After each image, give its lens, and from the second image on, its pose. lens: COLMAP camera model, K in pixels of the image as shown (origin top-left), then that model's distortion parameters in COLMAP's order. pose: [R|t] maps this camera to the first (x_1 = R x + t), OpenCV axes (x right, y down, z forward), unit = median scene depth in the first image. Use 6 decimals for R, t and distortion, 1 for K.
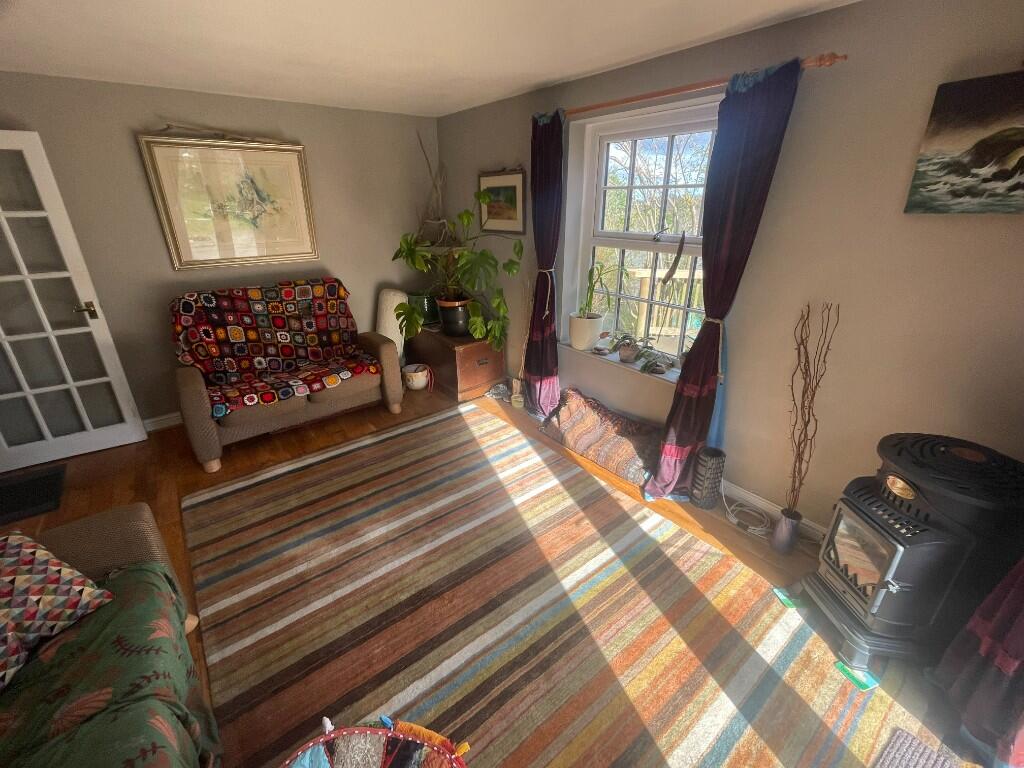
lens RADIAL K [[437.4, 0, 515.9], [0, 437.4, 386.2], [0, 0, 1]] dist [0.003834, -0.000027]
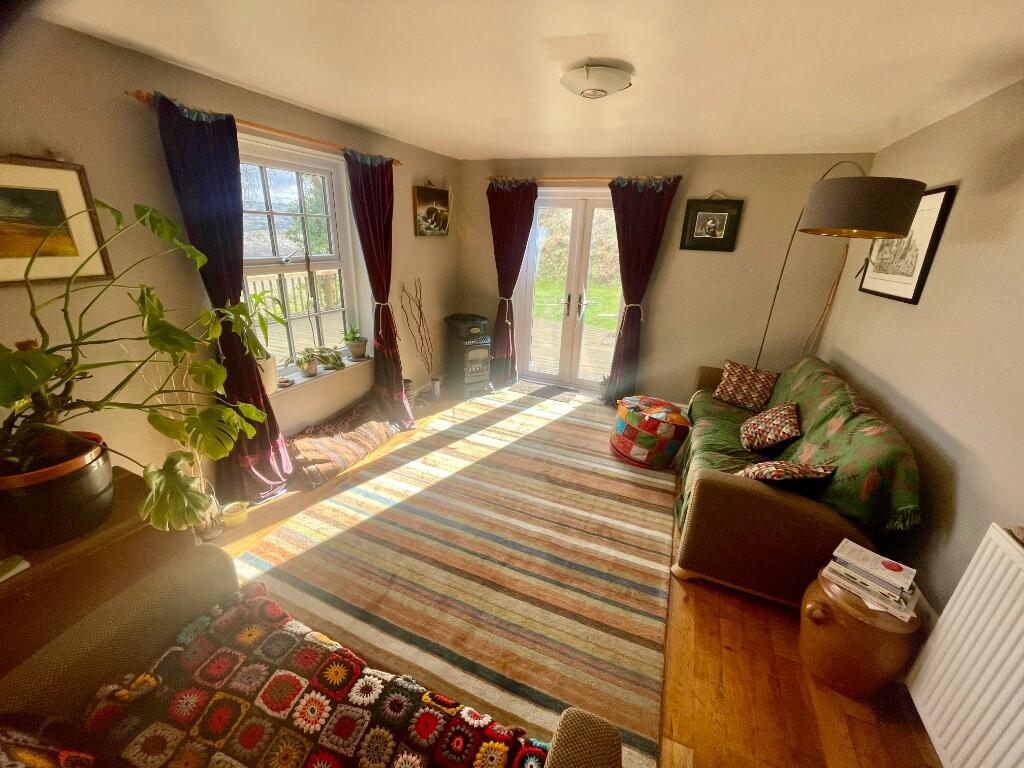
lens RADIAL K [[413.6, 0, 514.5], [0, 413.6, 383.1], [0, 0, 1]] dist [-0.004139, -0.000427]
pose [[-0.482816, -0.332163, 0.810282, -1.136283], [0.290325, 0.812231, 0.505956, -0.574952], [-0.826196, 0.479529, -0.295723, 1.273249]]
